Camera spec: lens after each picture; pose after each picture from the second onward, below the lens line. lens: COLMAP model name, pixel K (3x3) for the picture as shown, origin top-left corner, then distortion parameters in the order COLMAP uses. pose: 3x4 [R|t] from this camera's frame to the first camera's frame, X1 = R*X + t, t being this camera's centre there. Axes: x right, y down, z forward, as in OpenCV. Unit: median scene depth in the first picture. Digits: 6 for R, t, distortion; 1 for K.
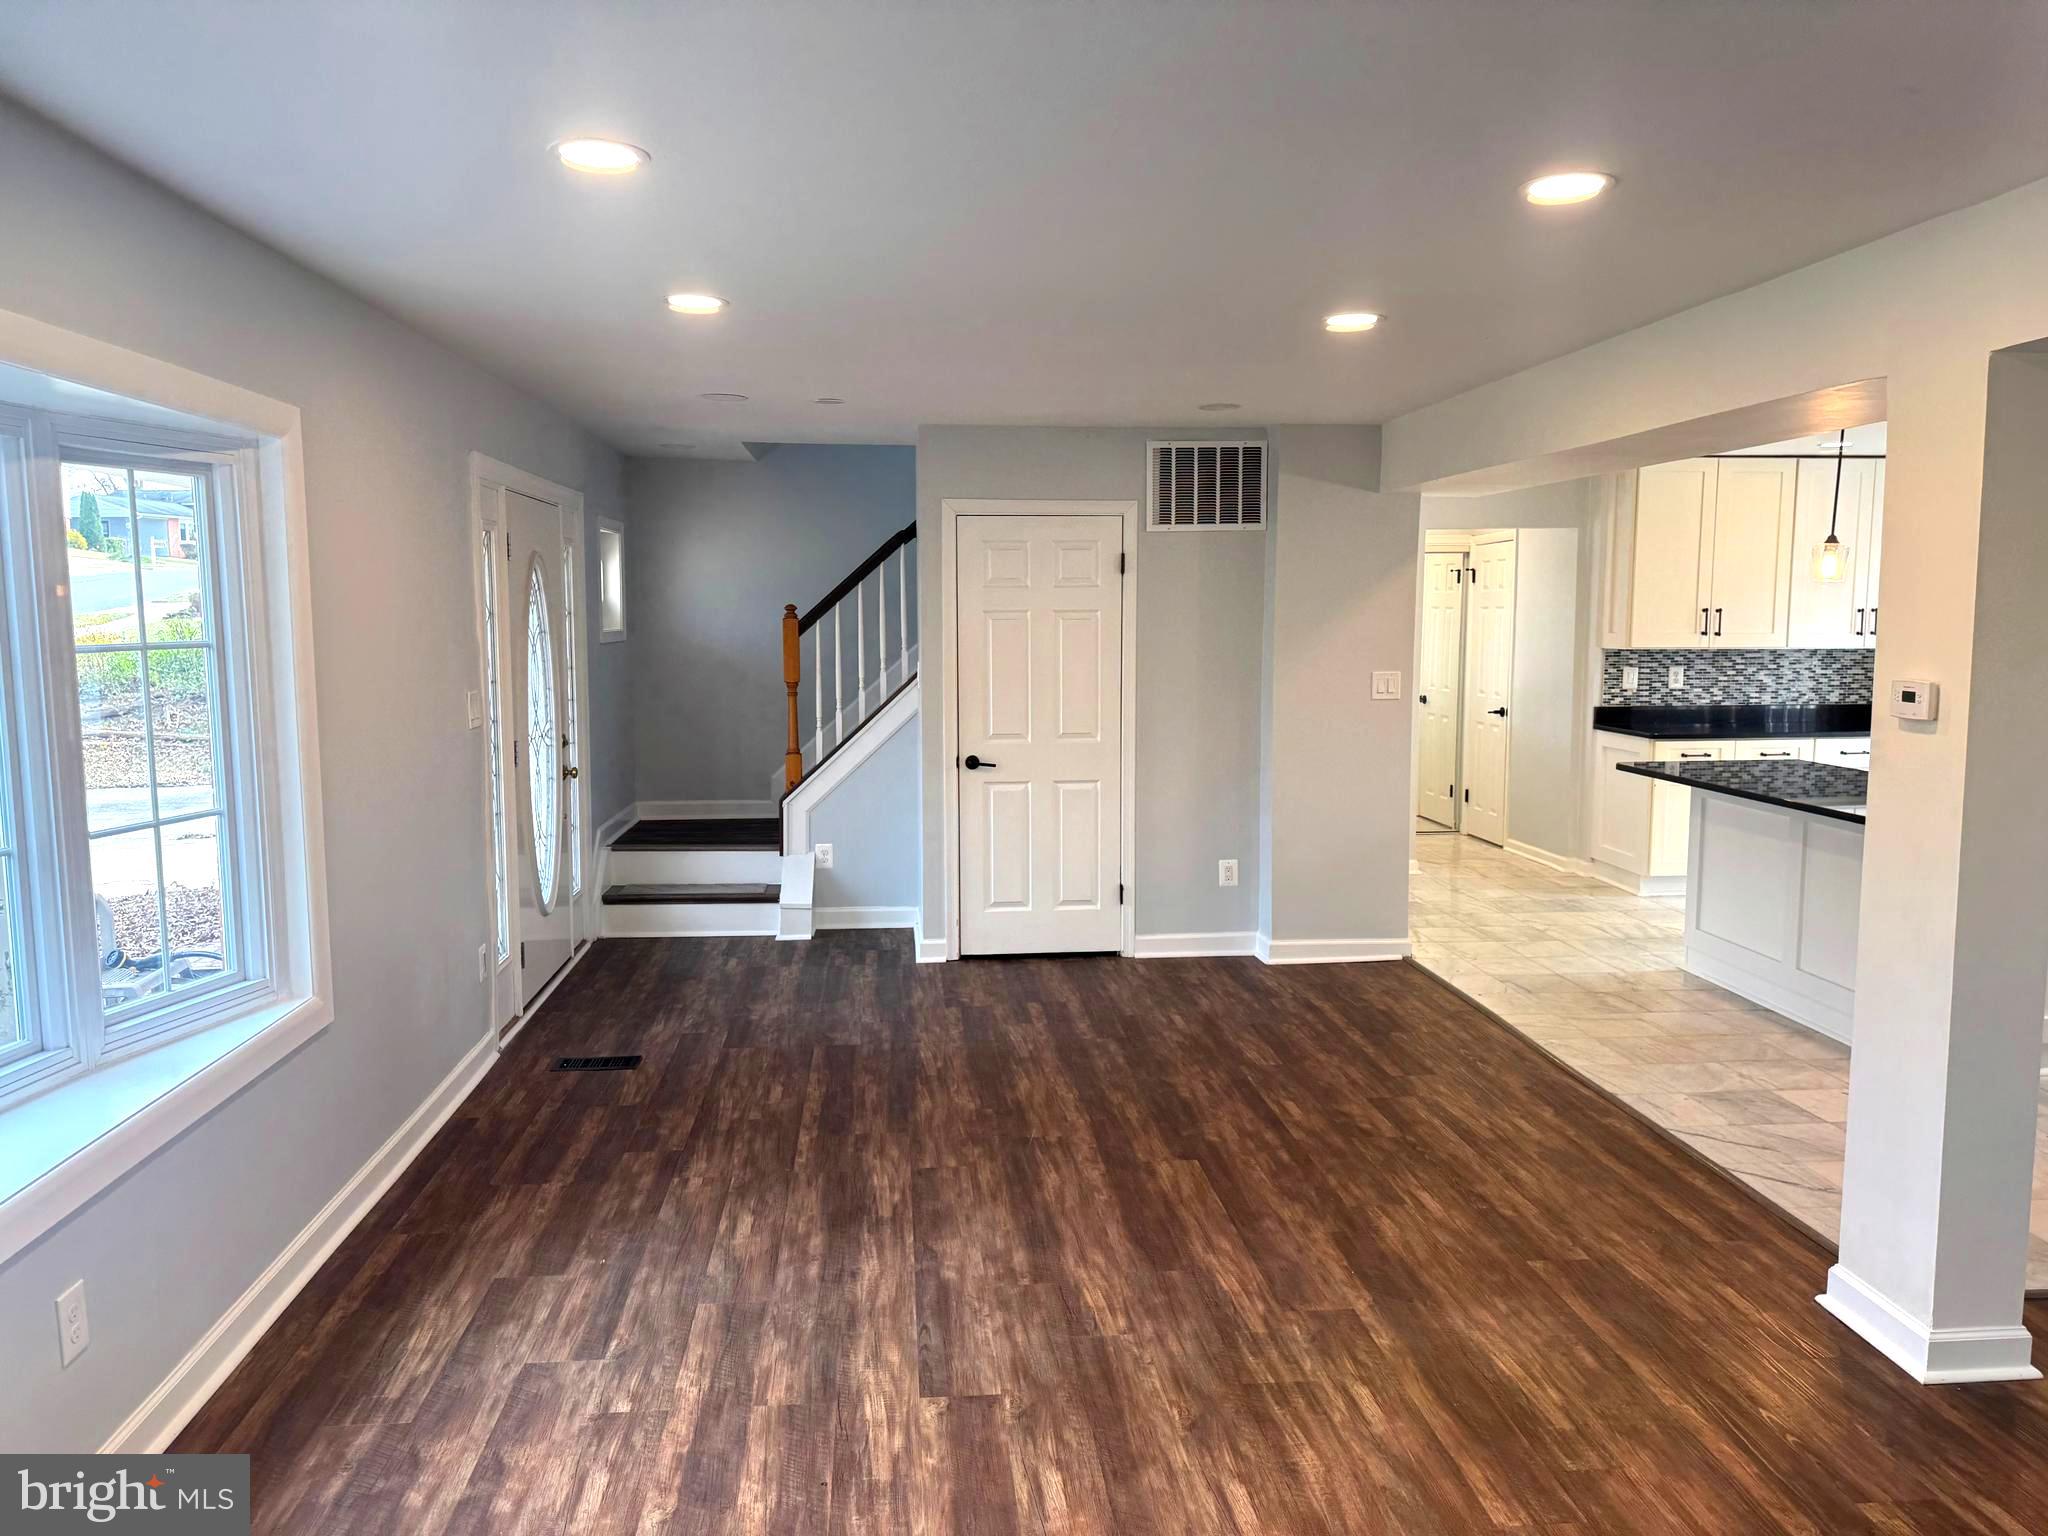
lens RADIAL K [[1427.0, 0, 1025.2], [0, 1427.0, 763.5], [0, 0, 1]] dist [-0.005705, -0.002963]
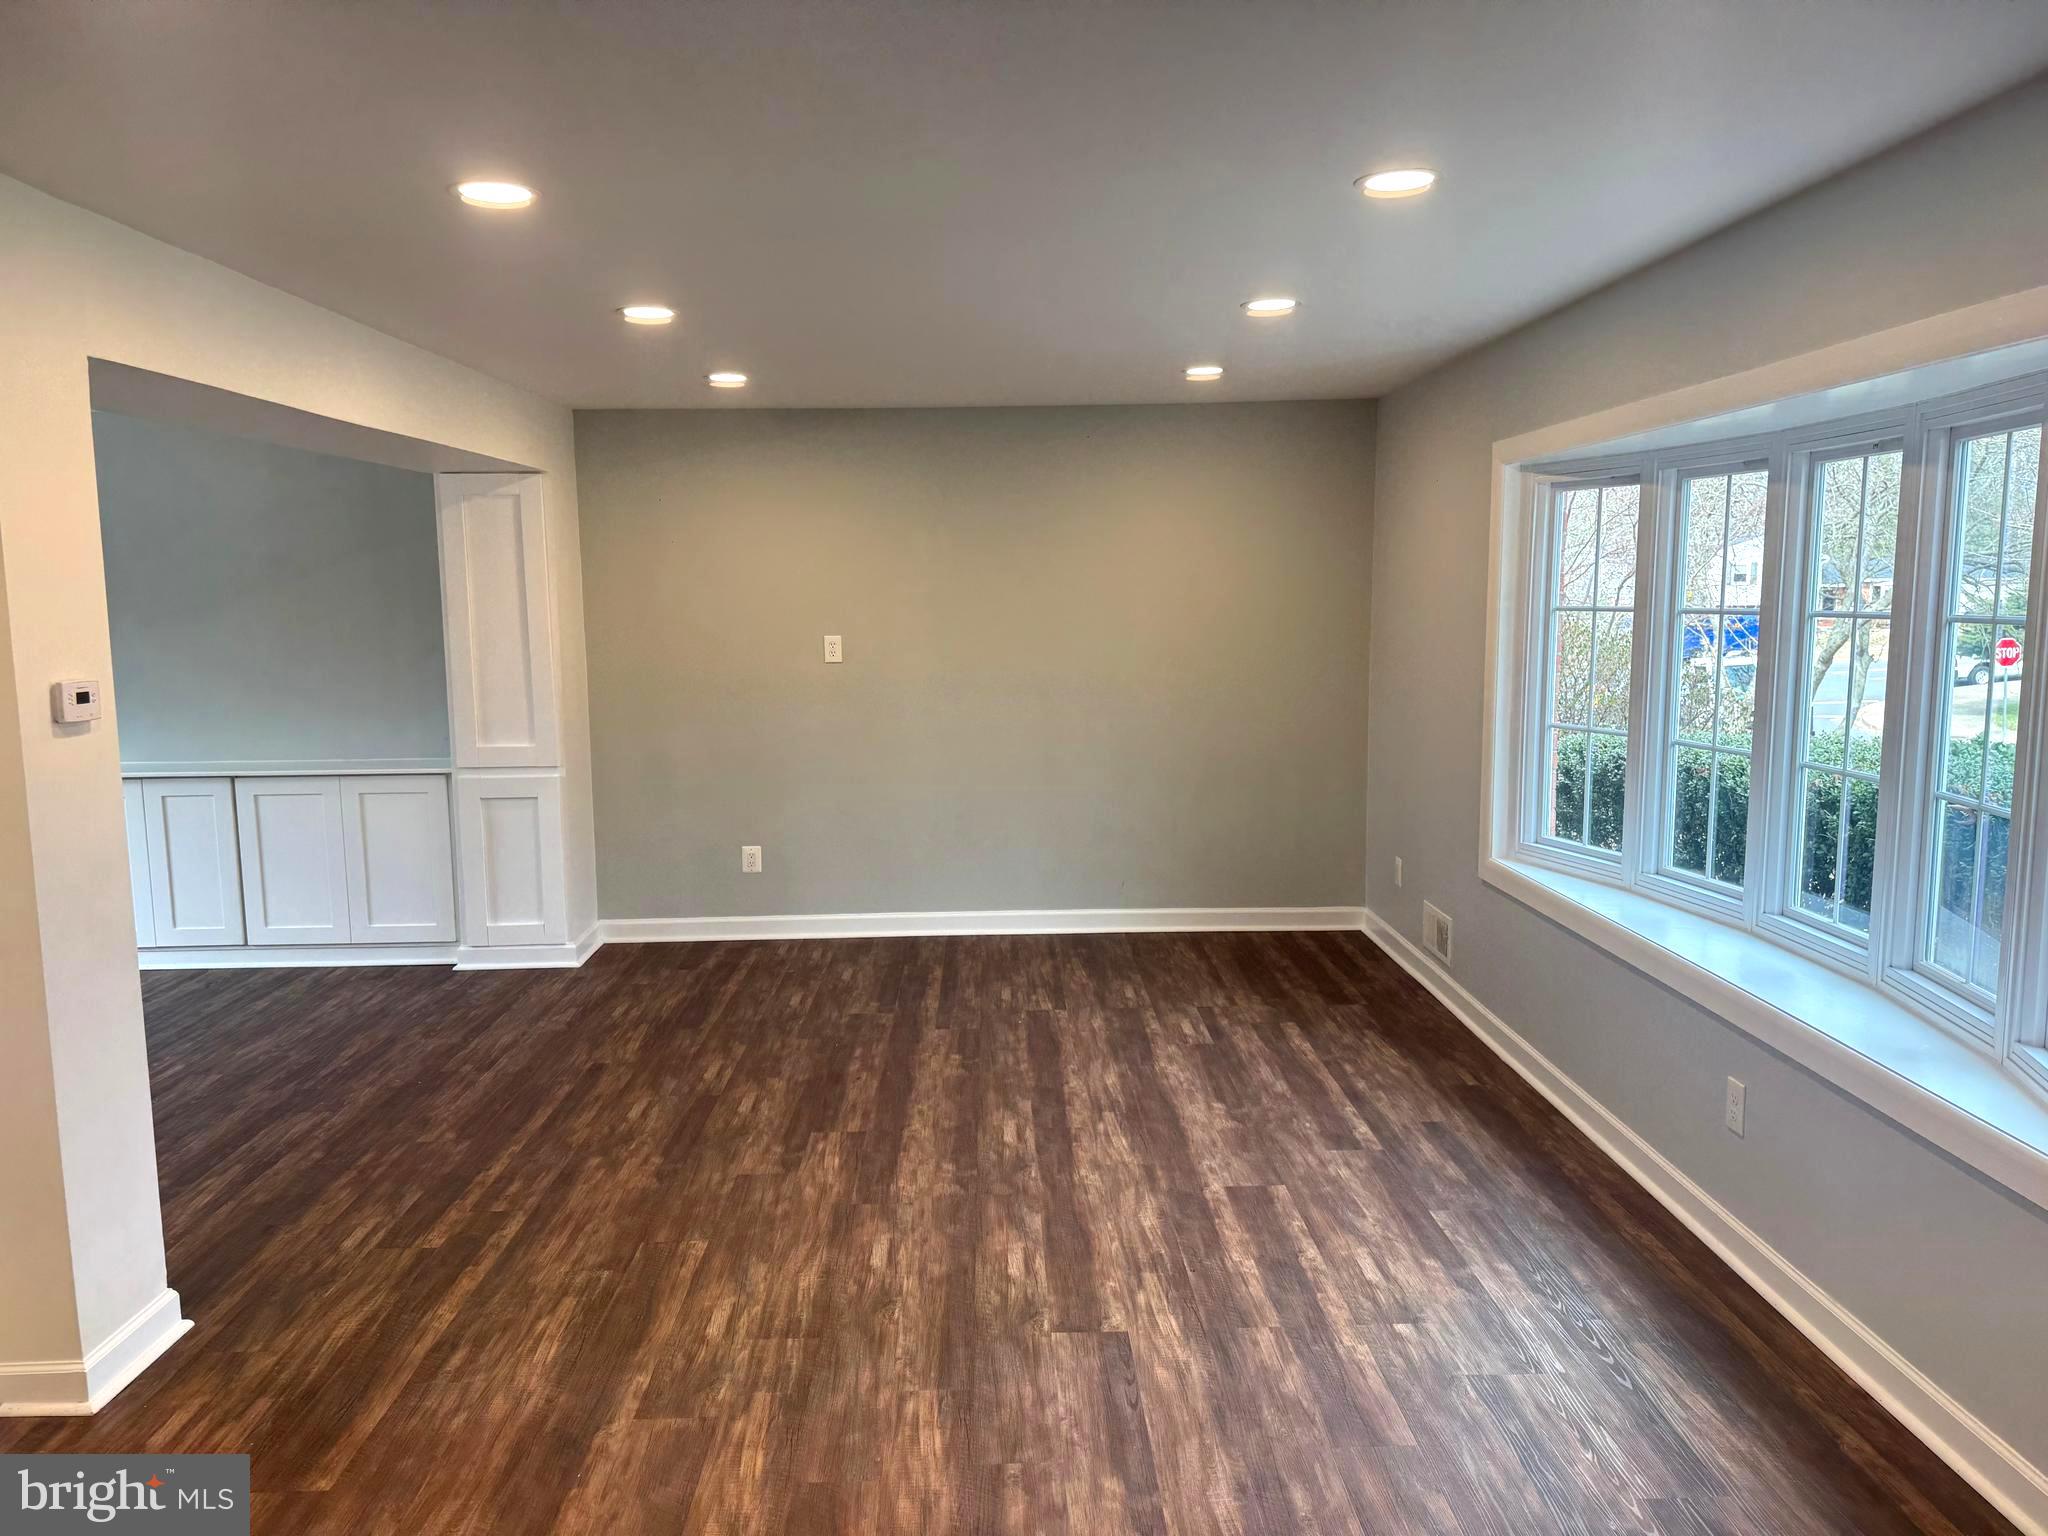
lens RADIAL K [[1427.0, 0, 1020.4], [0, 1427.0, 768.6], [0, 0, 1]] dist [-0.005705, -0.002963]
pose [[-0.997578, 0.004610, 0.069402, -0.068469], [0.020749, 0.972091, 0.233686, -0.211927], [-0.066388, 0.234560, -0.969832, 1.908483]]
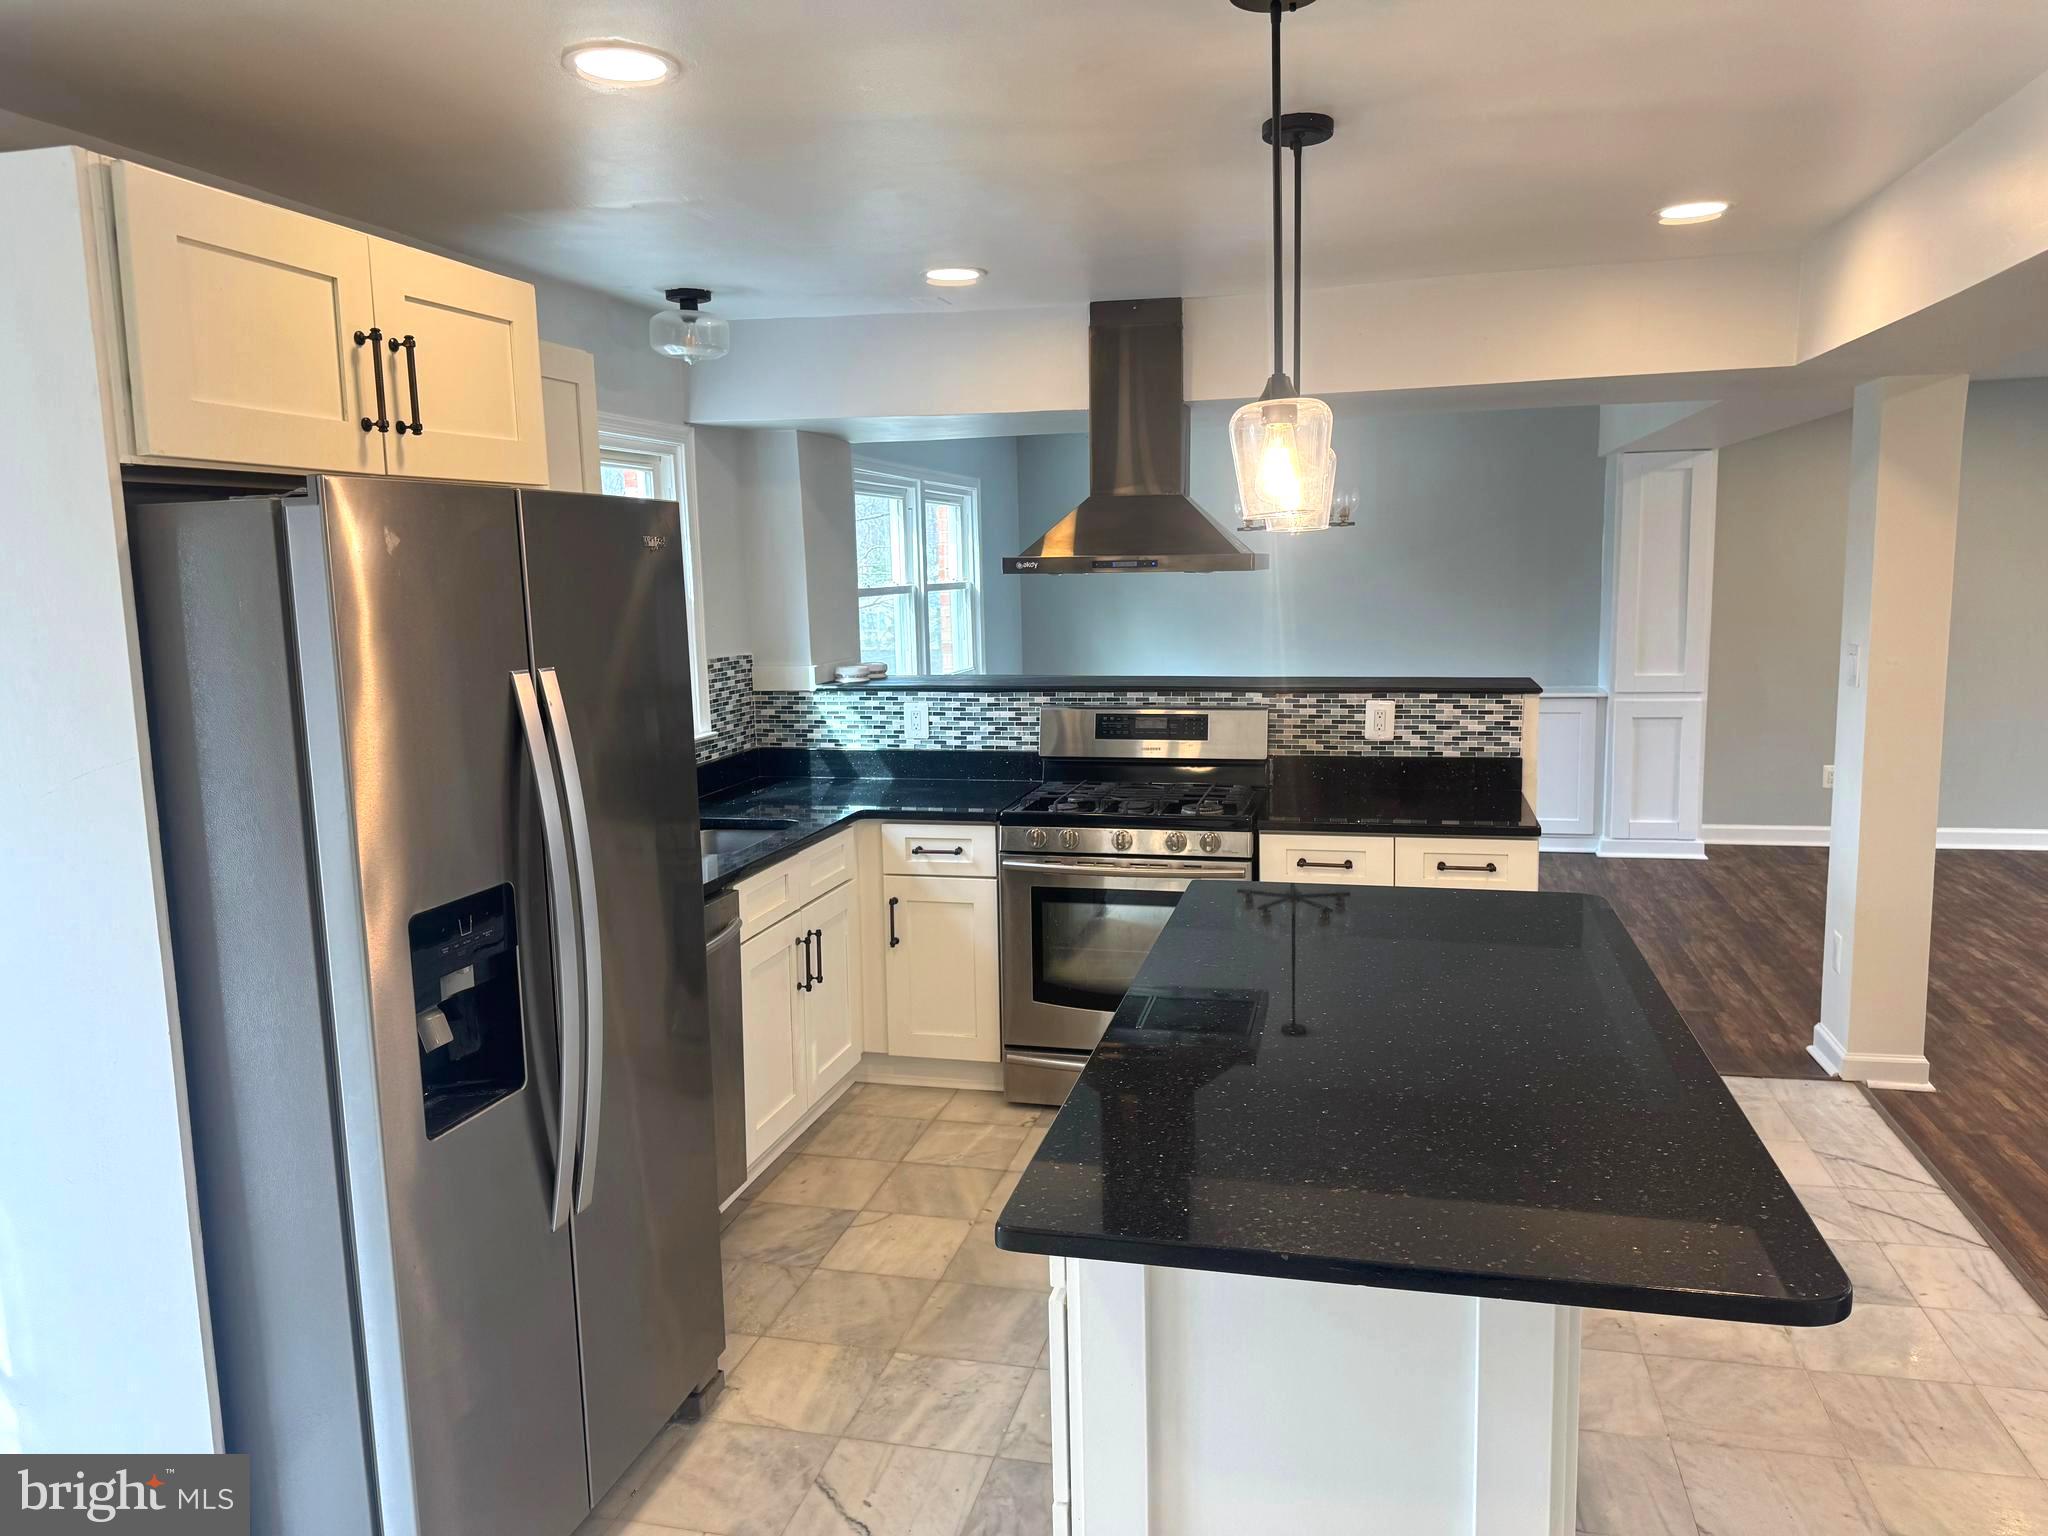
lens RADIAL K [[1427.0, 0, 1025.6], [0, 1427.0, 769.6], [0, 0, 1]] dist [-0.005705, -0.002963]
pose [[-0.939677, -0.024254, 0.341203, 1.006037], [0.063917, 0.967464, 0.244800, -0.304699], [-0.336039, 0.251842, -0.907554, 2.658261]]
